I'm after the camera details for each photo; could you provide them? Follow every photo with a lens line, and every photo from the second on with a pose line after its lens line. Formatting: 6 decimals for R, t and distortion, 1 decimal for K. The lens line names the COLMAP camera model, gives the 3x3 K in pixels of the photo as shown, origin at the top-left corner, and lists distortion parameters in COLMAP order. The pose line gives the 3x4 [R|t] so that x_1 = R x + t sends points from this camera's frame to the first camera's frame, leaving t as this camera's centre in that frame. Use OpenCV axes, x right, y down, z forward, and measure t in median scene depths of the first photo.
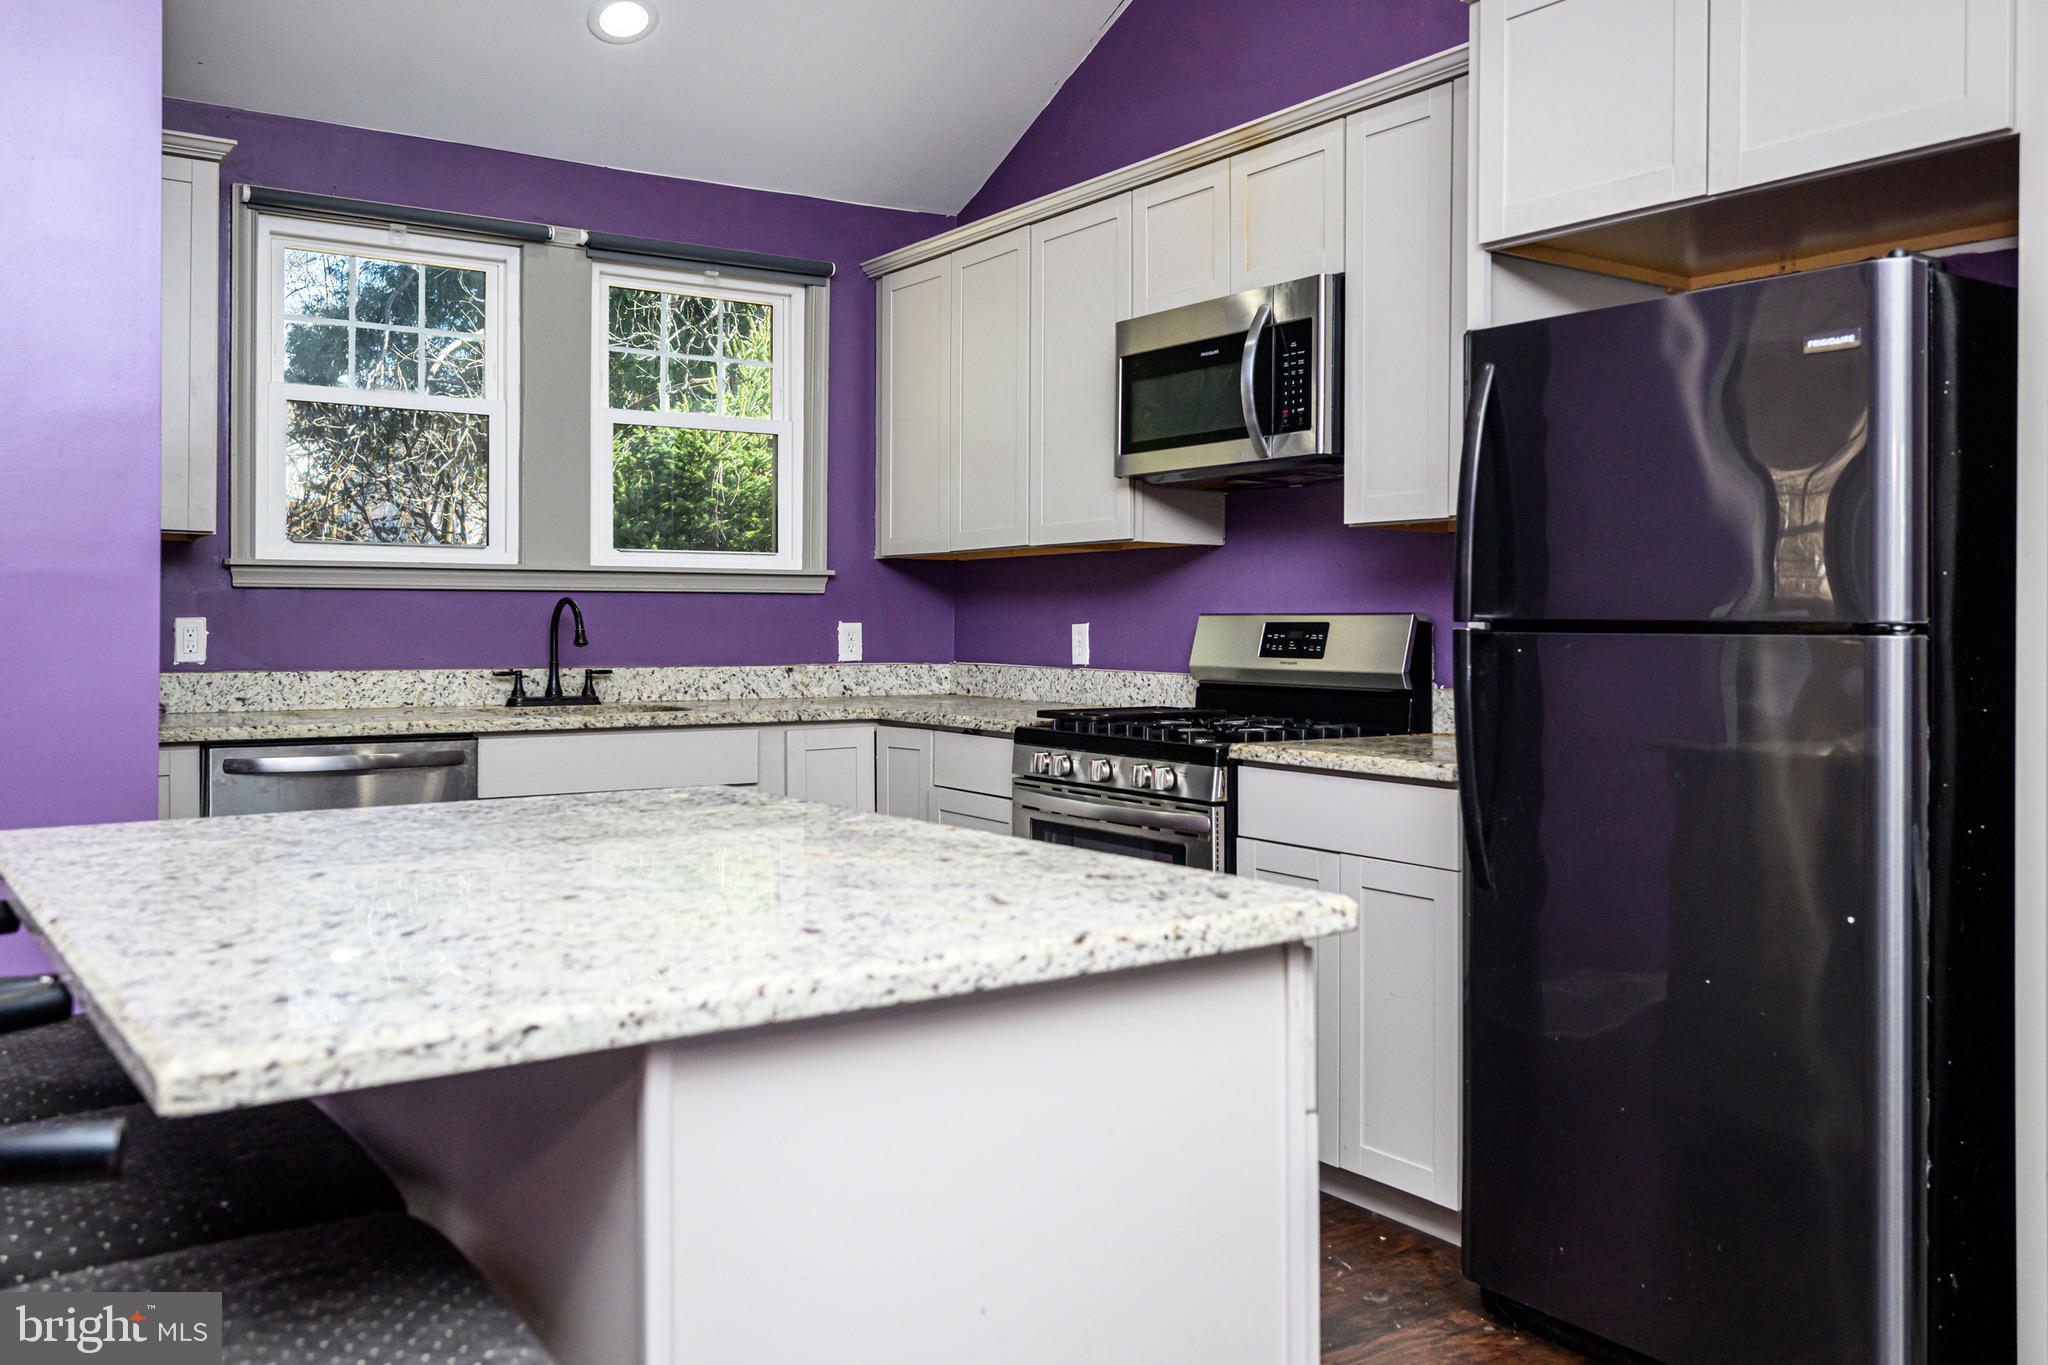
lens RADIAL K [[1674.7, 0, 1007.5], [0, 1674.7, 645.2], [0, 0, 1]] dist [-0.001614, 0.011162]
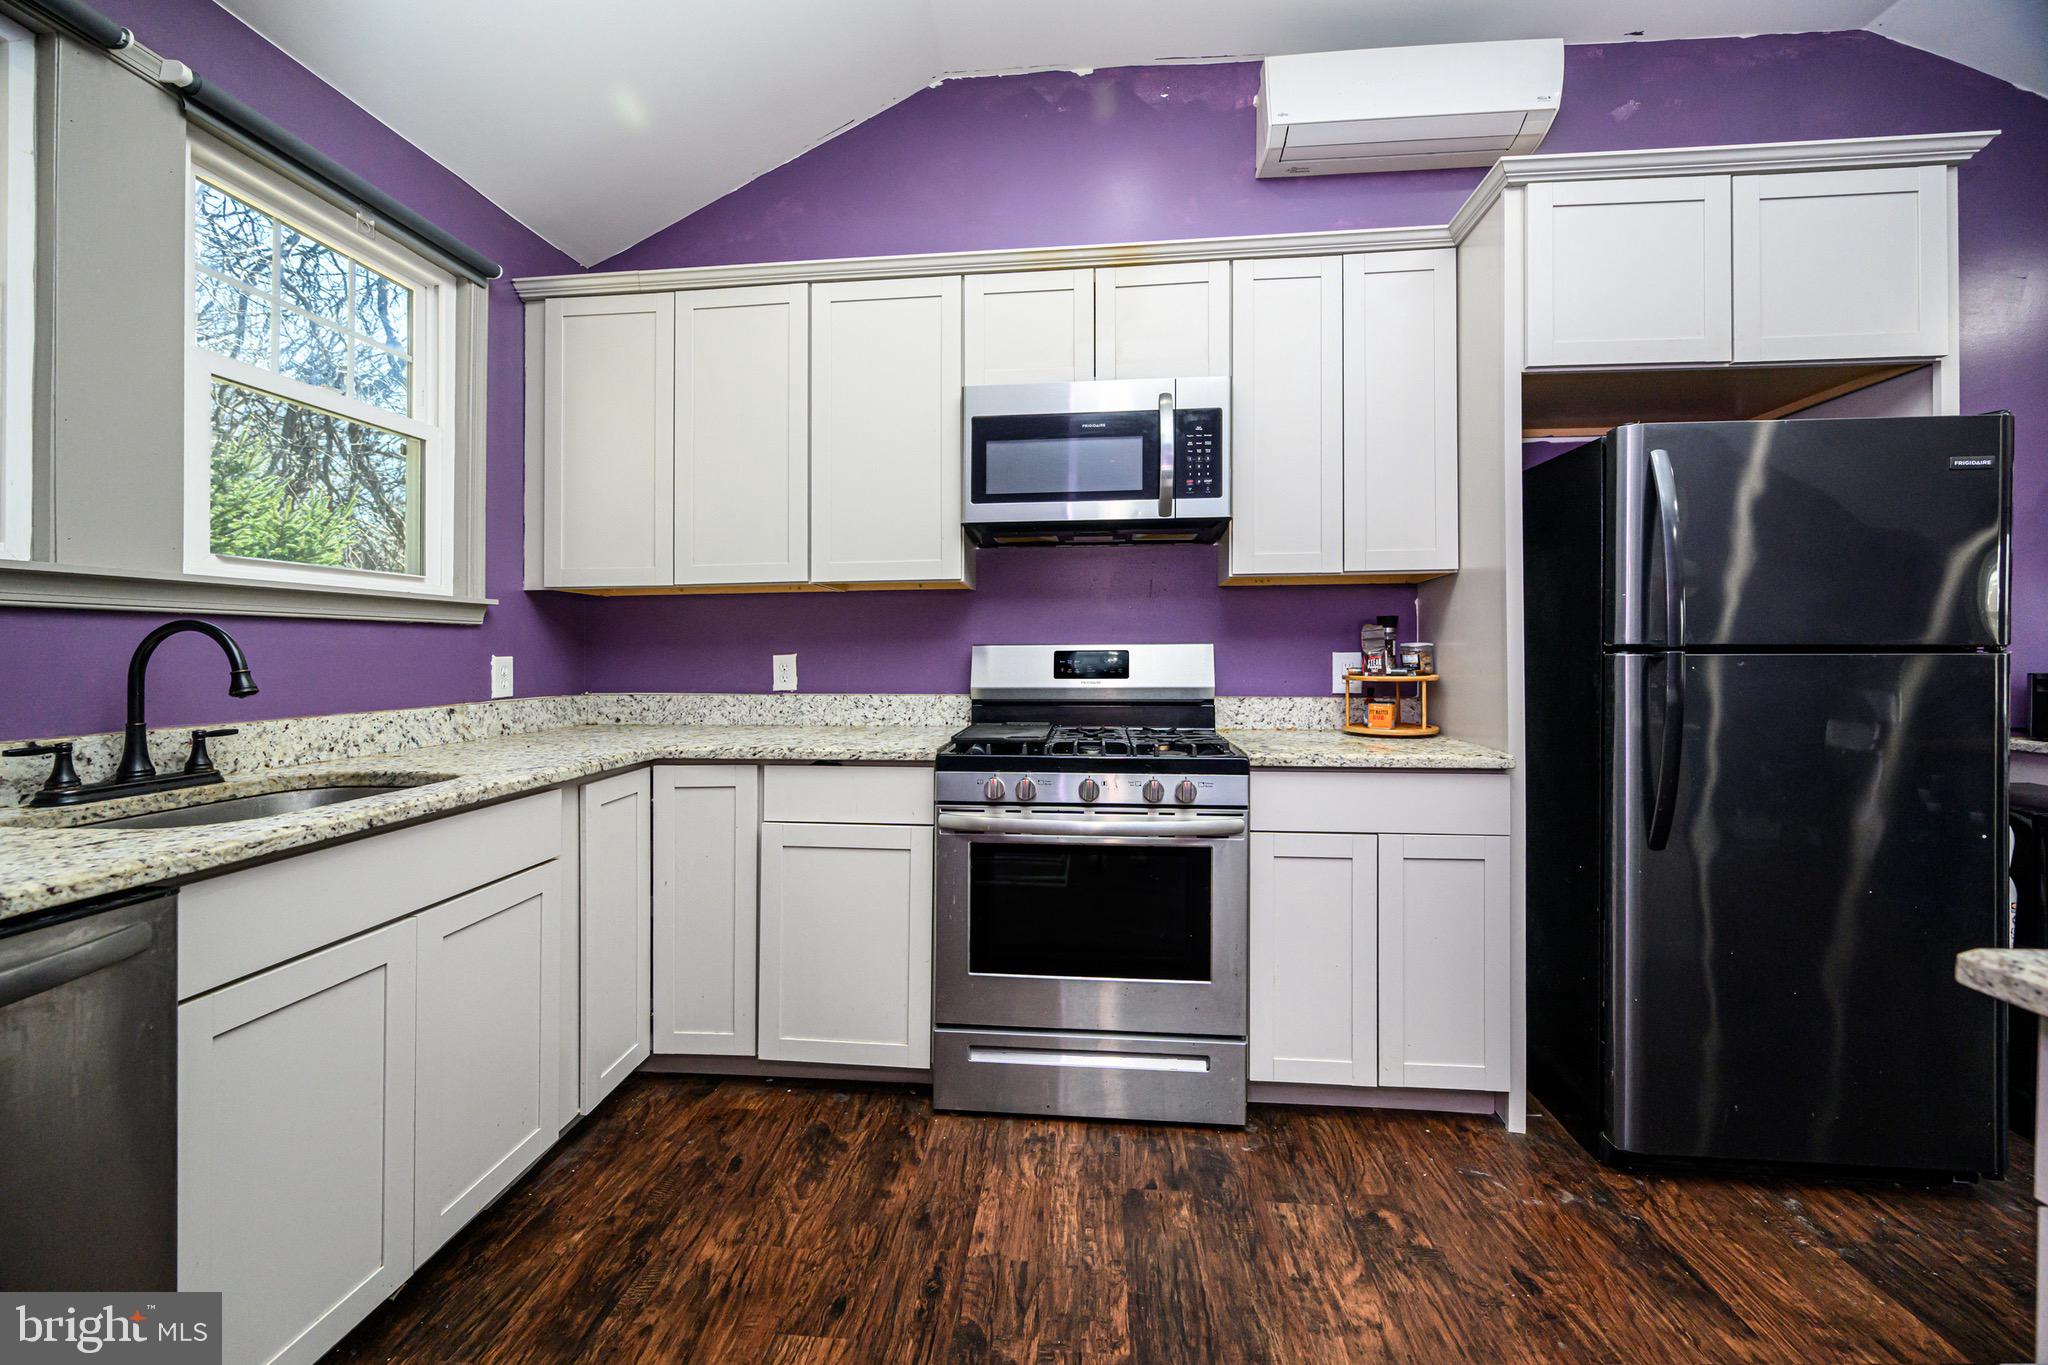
lens RADIAL K [[811.4, 0, 1014.6], [0, 811.4, 650.5], [0, 0, 1]] dist [-0.002045, -0.000138]
pose [[0.635564, -0.005604, 0.772028, -0.306901], [0.019024, 0.999784, -0.008404, -0.008642], [-0.771814, 0.020028, 0.635533, 0.575121]]
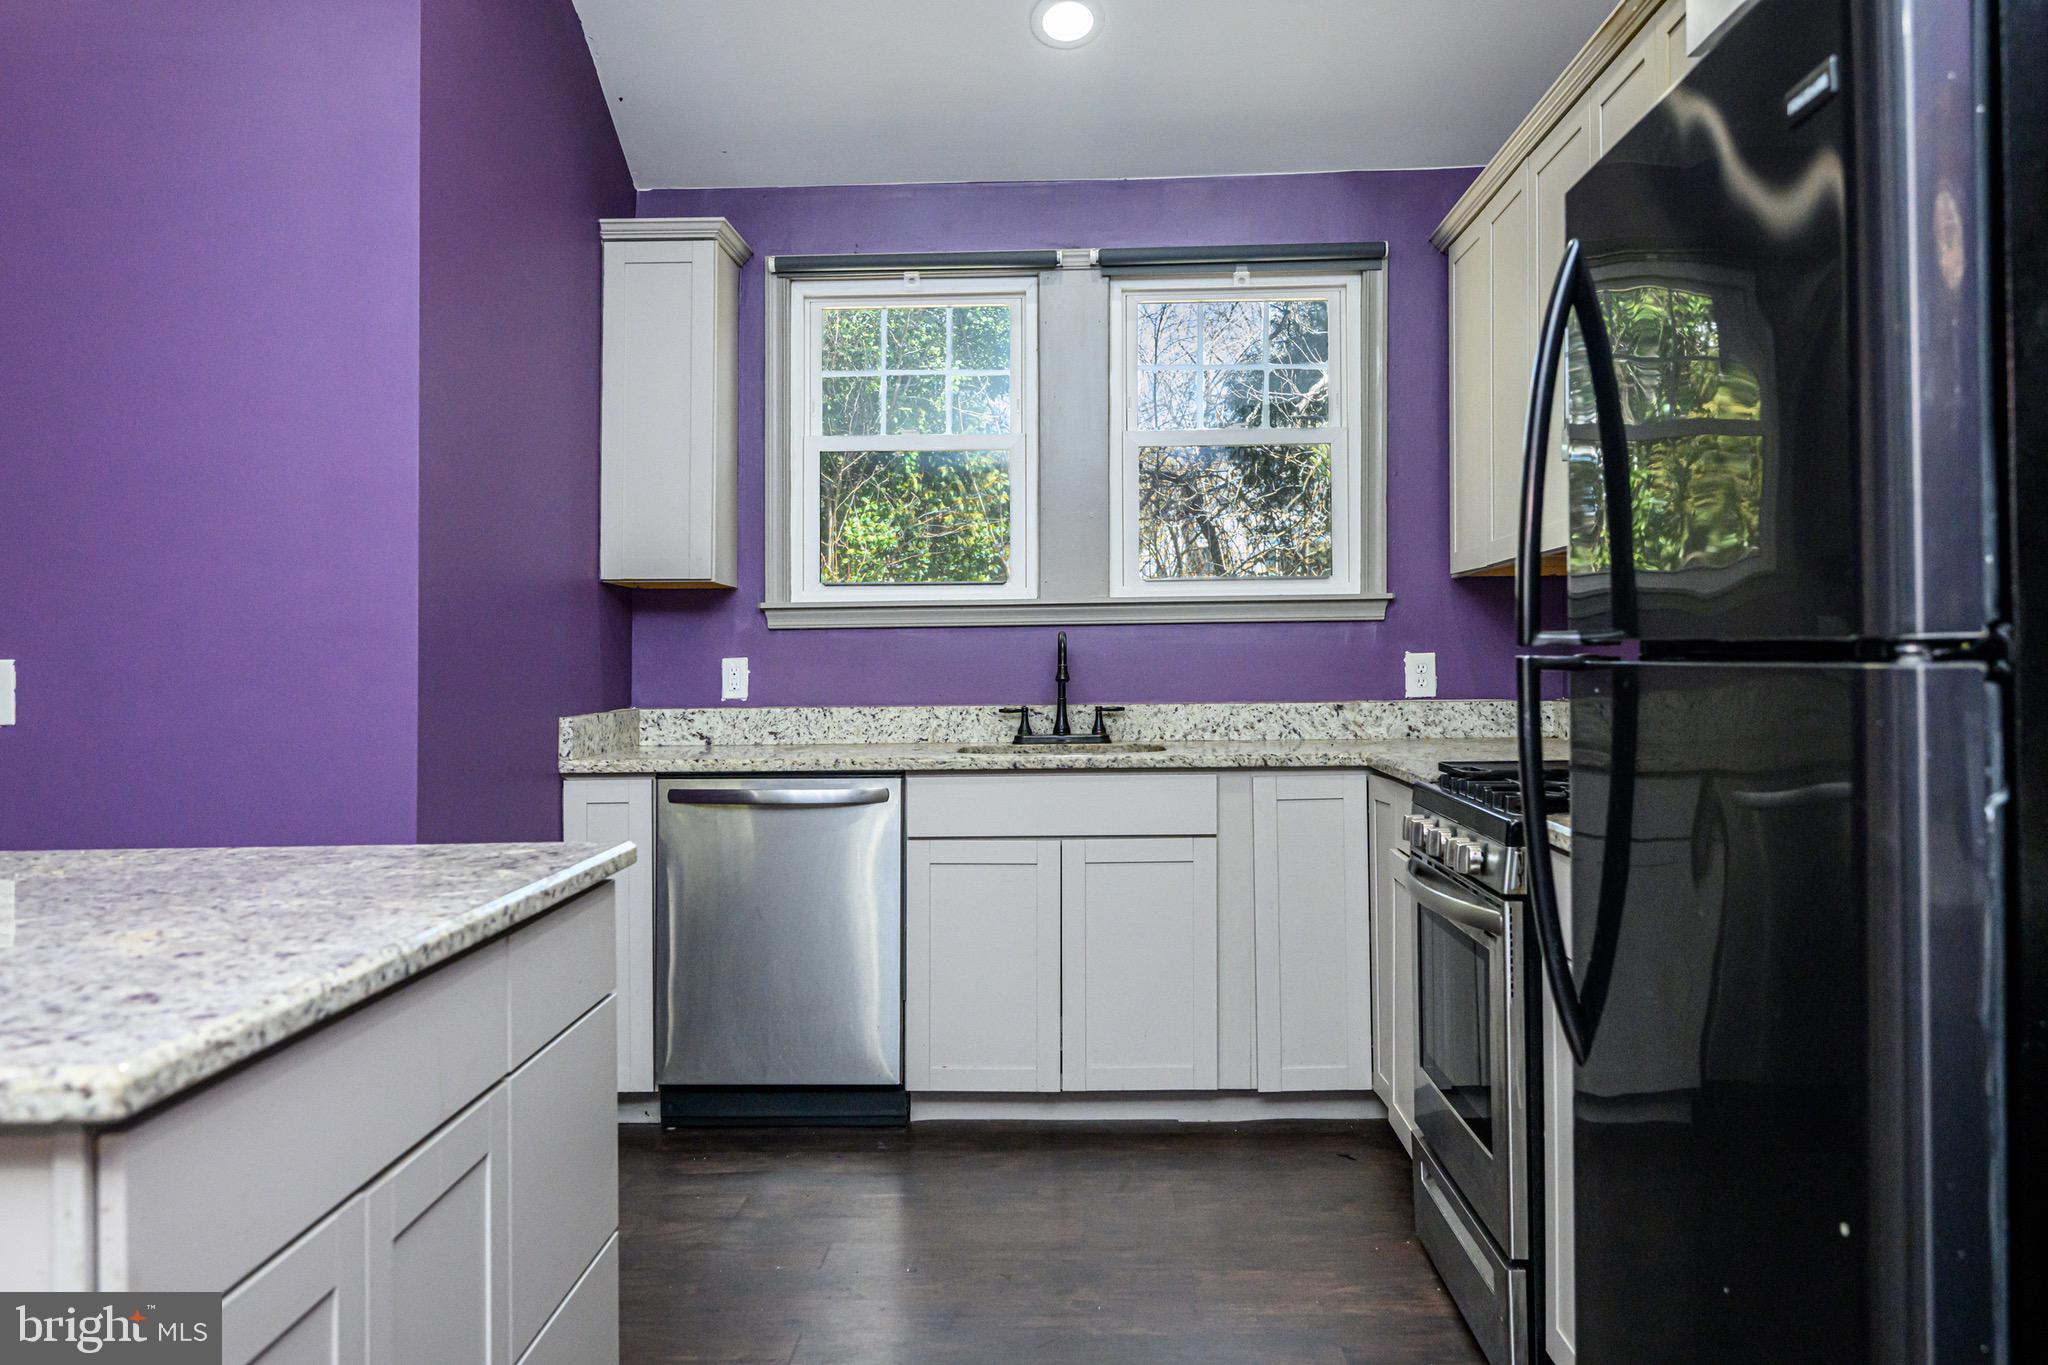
lens RADIAL K [[1674.7, 0, 1016.4], [0, 1674.7, 643.5], [0, 0, 1]] dist [-0.001614, 0.011162]
pose [[0.807634, -0.017332, -0.589429, 0.289456], [0.006550, 0.999770, -0.020423, -0.002219], [0.589647, 0.012634, 0.807562, 0.211498]]
